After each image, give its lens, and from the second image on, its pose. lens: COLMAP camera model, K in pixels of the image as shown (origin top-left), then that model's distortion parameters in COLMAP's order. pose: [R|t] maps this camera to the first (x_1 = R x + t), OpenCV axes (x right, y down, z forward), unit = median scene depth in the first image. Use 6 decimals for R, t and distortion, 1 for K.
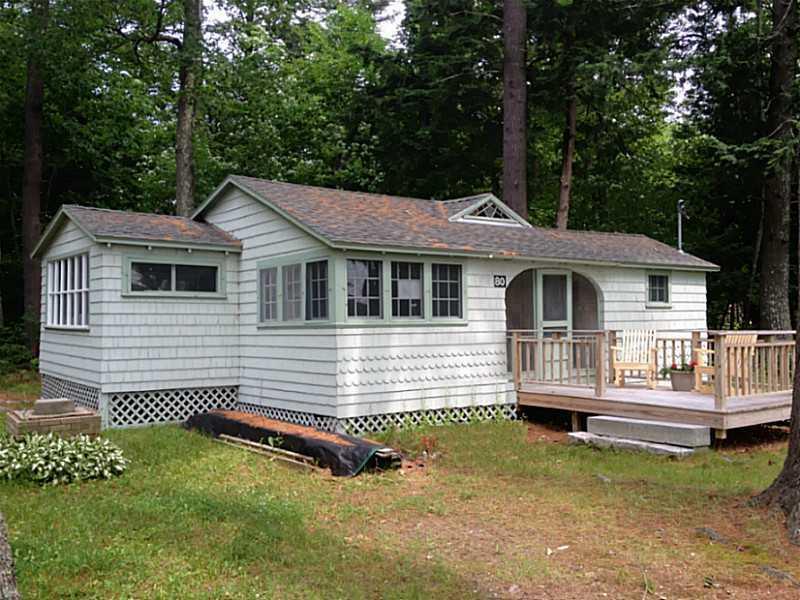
lens RADIAL K [[760.8, 0, 401.8], [0, 760.8, 295.7], [0, 0, 1]] dist [0.121243, -0.265732]
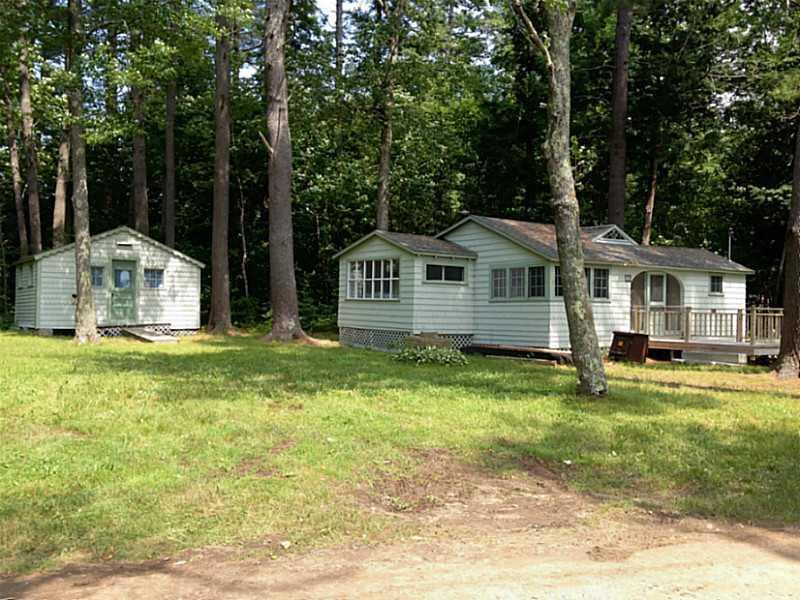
lens RADIAL K [[760.8, 0, 401.8], [0, 760.8, 295.7], [0, 0, 1]] dist [0.121243, -0.265732]
pose [[0.999091, 0.021430, -0.036853, -0.315919], [-0.020820, 0.999641, 0.016855, 0.001717], [0.037201, -0.016072, 0.999179, -0.765633]]
